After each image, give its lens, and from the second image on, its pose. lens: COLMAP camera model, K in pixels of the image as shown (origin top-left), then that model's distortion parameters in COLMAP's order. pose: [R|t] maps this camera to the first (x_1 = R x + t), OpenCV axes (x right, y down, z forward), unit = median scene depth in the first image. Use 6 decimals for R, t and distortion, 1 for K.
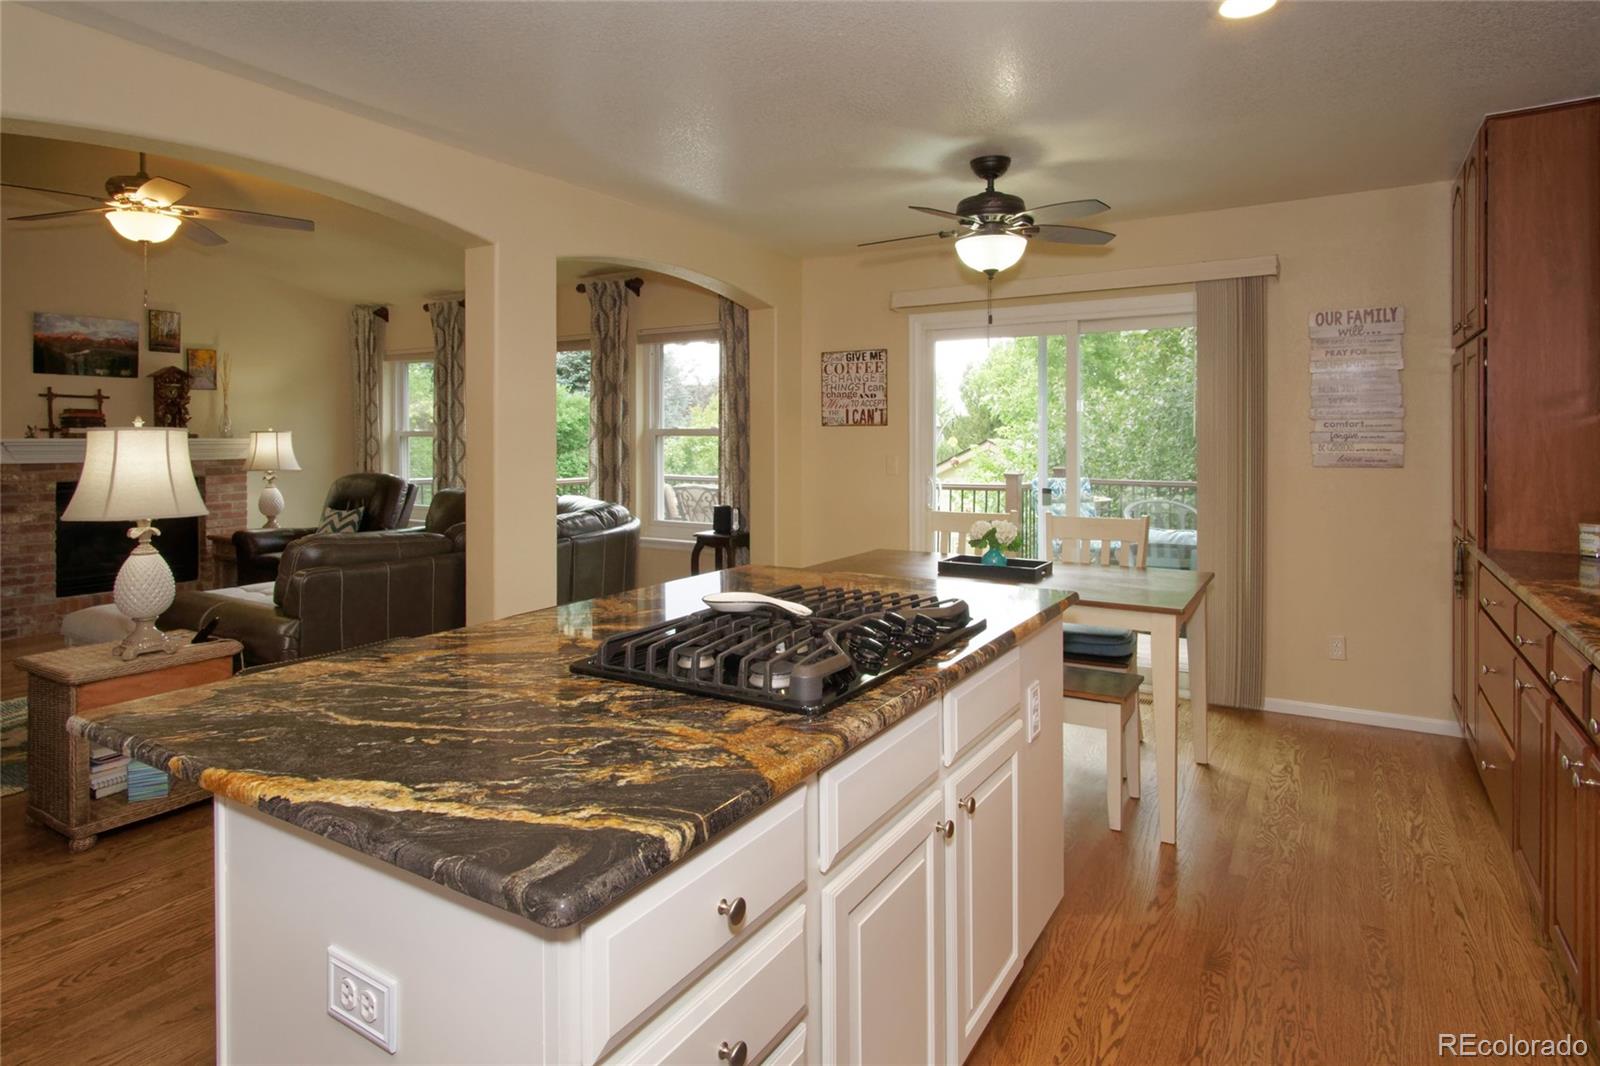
lens RADIAL K [[878.2, 0, 802.0], [0, 878.2, 438.1], [0, 0, 1]] dist [-0.000070, 0.000779]
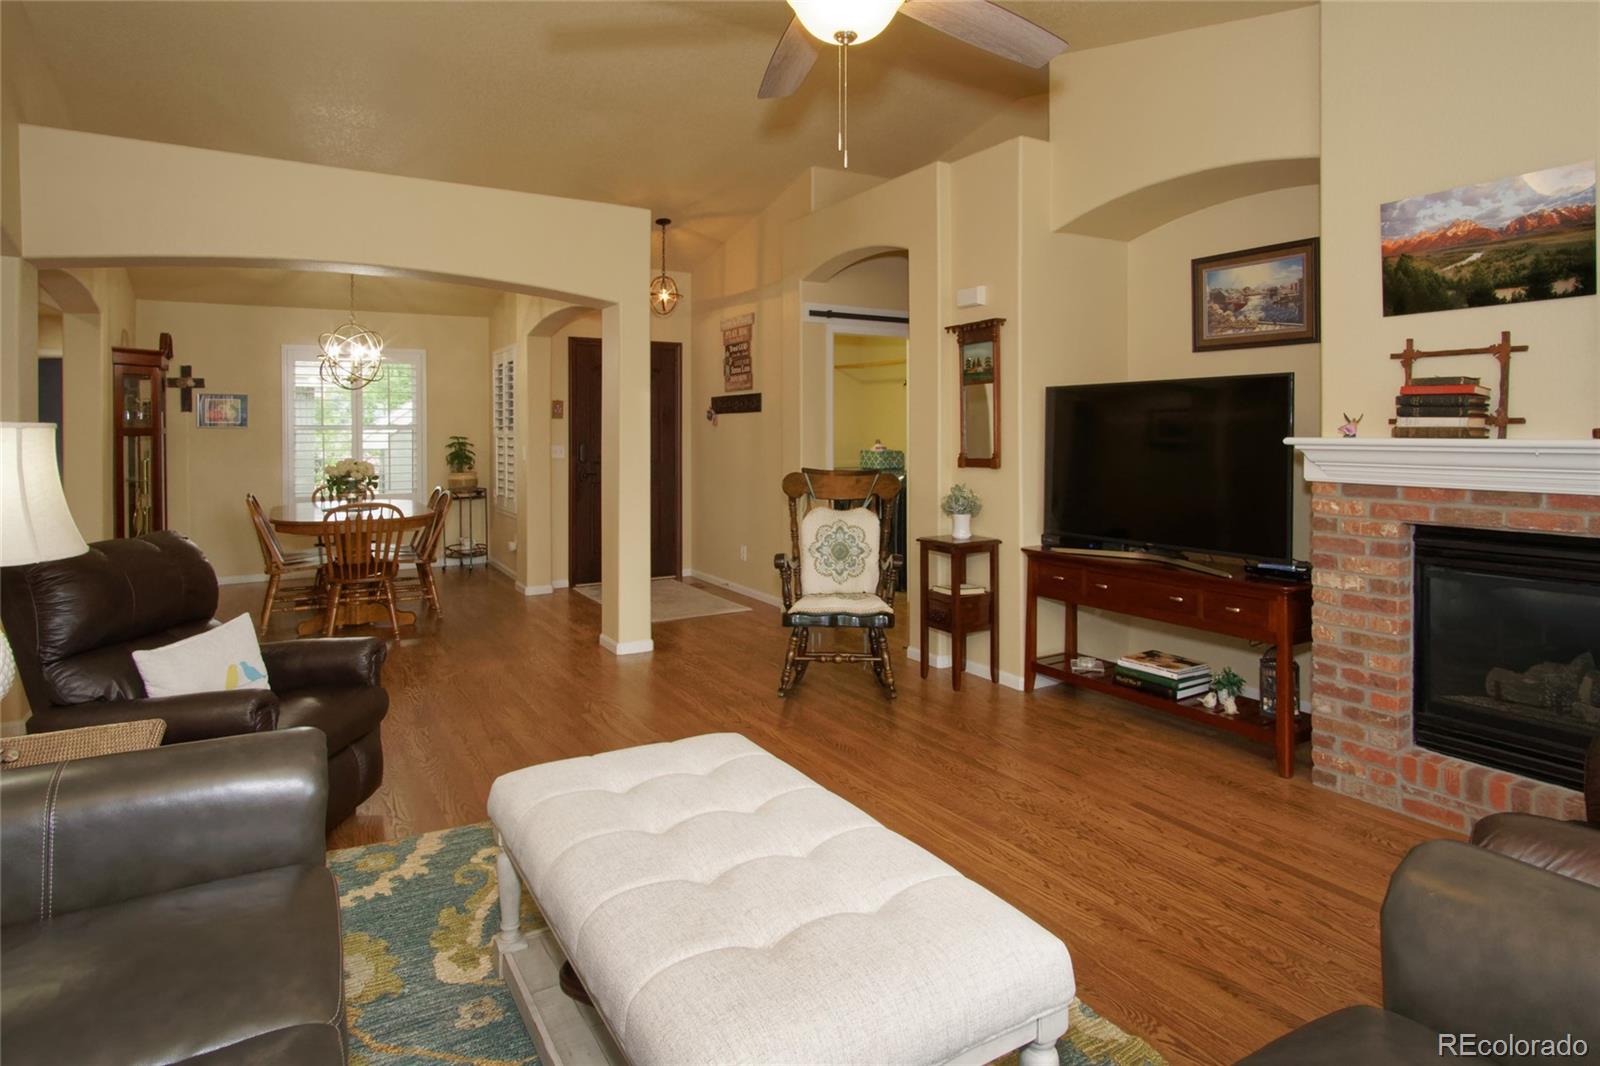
lens RADIAL K [[878.2, 0, 792.9], [0, 878.2, 432.8], [0, 0, 1]] dist [-0.000070, 0.000779]
pose [[-0.462823, 0.001197, -0.886450, -0.217389], [-0.001122, 0.999997, 0.001936, -0.003100], [0.886450, 0.001890, -0.462820, 0.887716]]
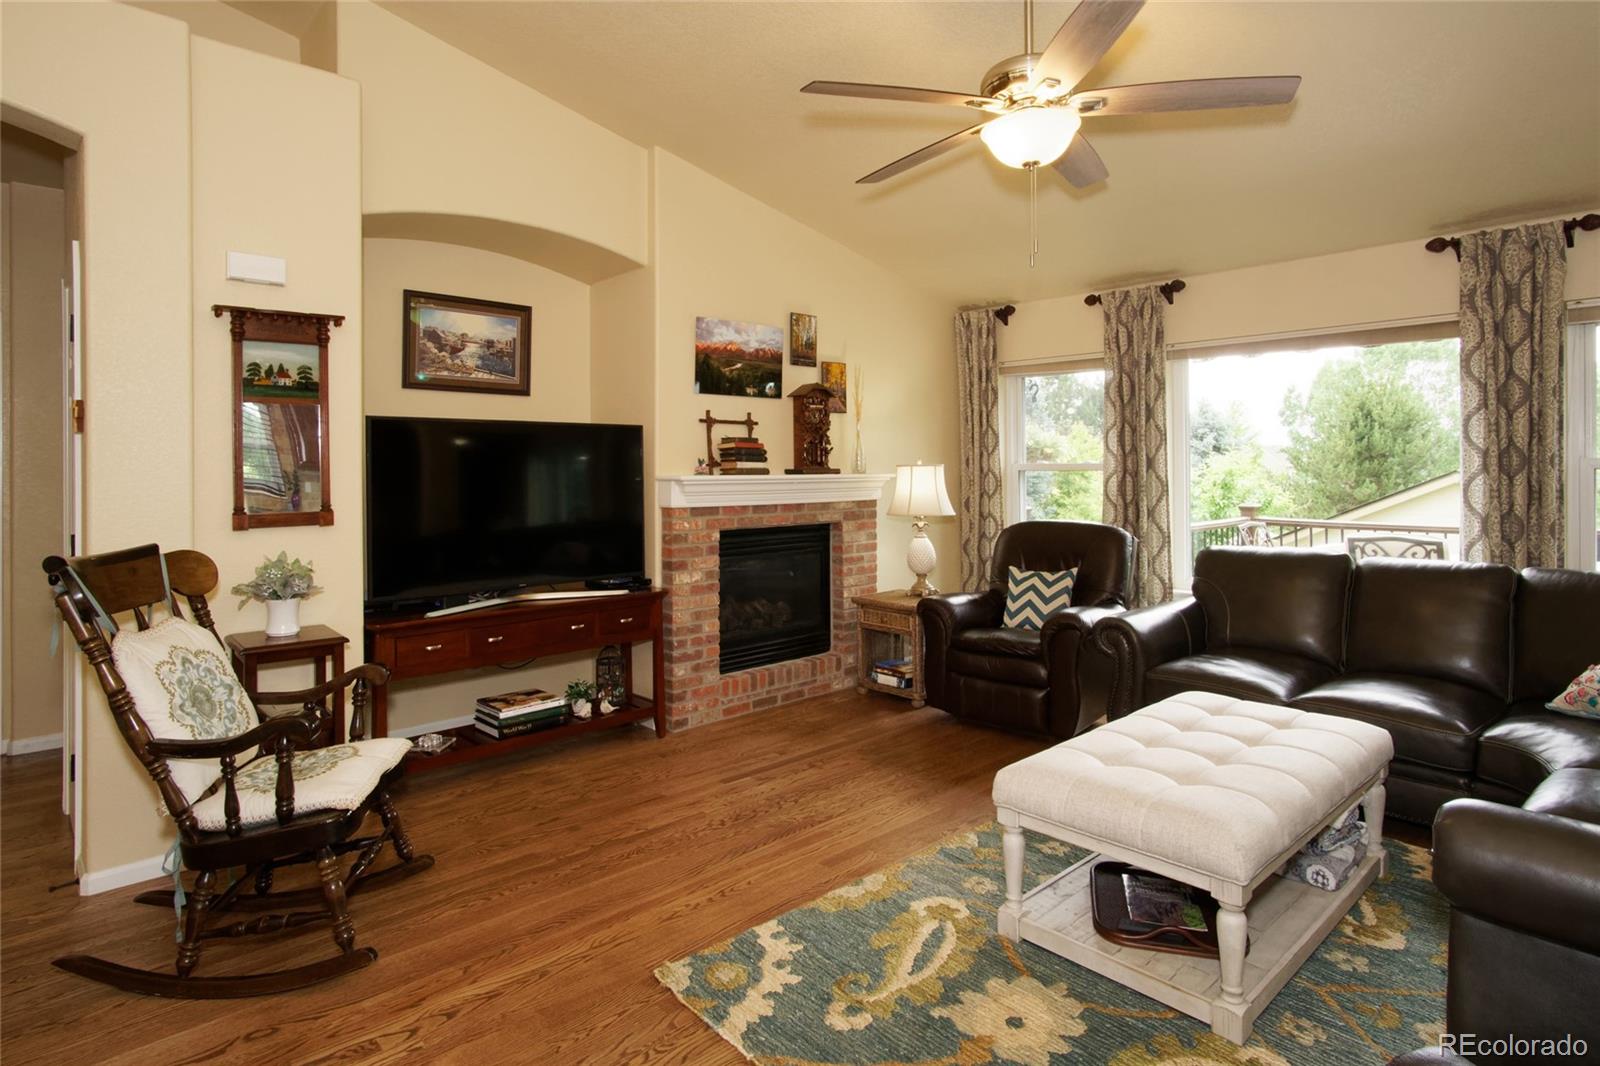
lens RADIAL K [[878.2, 0, 838.6], [0, 878.2, 466.0], [0, 0, 1]] dist [-0.000070, 0.000779]
pose [[0.967523, -0.005613, -0.252719, -0.524951], [0.004324, 0.999975, -0.005653, -0.002764], [0.252744, 0.004376, 0.967523, 0.253067]]
